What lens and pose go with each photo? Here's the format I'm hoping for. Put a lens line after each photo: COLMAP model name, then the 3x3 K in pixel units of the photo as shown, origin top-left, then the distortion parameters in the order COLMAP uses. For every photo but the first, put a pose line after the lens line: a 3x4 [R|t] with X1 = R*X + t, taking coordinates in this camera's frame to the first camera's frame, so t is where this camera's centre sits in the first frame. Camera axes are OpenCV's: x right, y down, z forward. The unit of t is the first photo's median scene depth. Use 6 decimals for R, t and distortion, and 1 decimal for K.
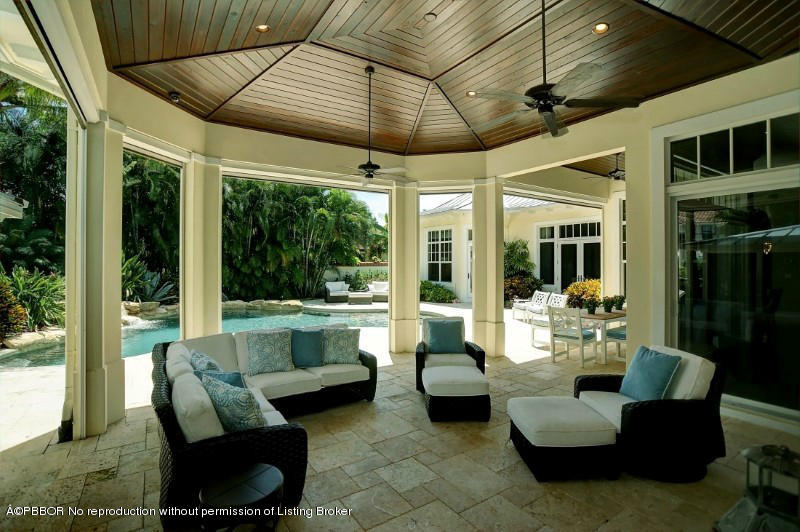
lens RADIAL K [[380.6, 0, 400.5], [0, 380.6, 261.4], [0, 0, 1]] dist [-0.071724, 0.030559]
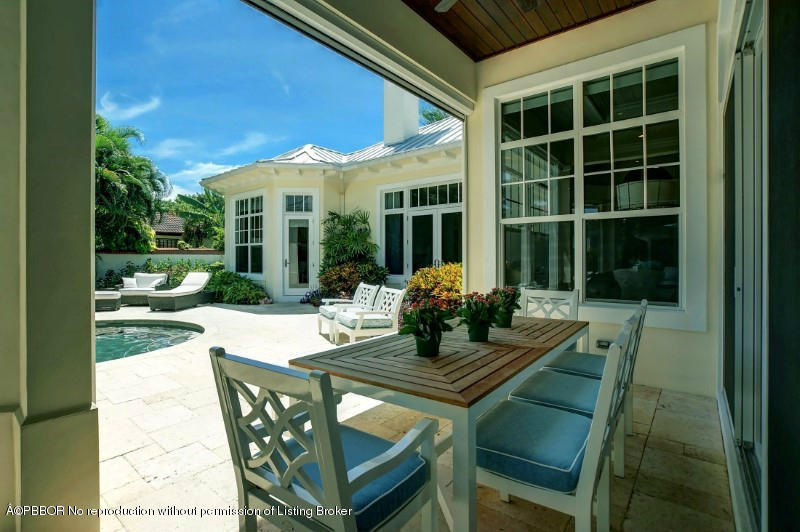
lens RADIAL K [[380.6, 0, 400.5], [0, 380.6, 261.4], [0, 0, 1]] dist [-0.071724, 0.030559]
pose [[0.949171, -0.004792, 0.314724, 0.174200], [0.000575, 0.999909, 0.013491, 0.027444], [-0.314760, -0.012625, 0.949087, 0.318428]]
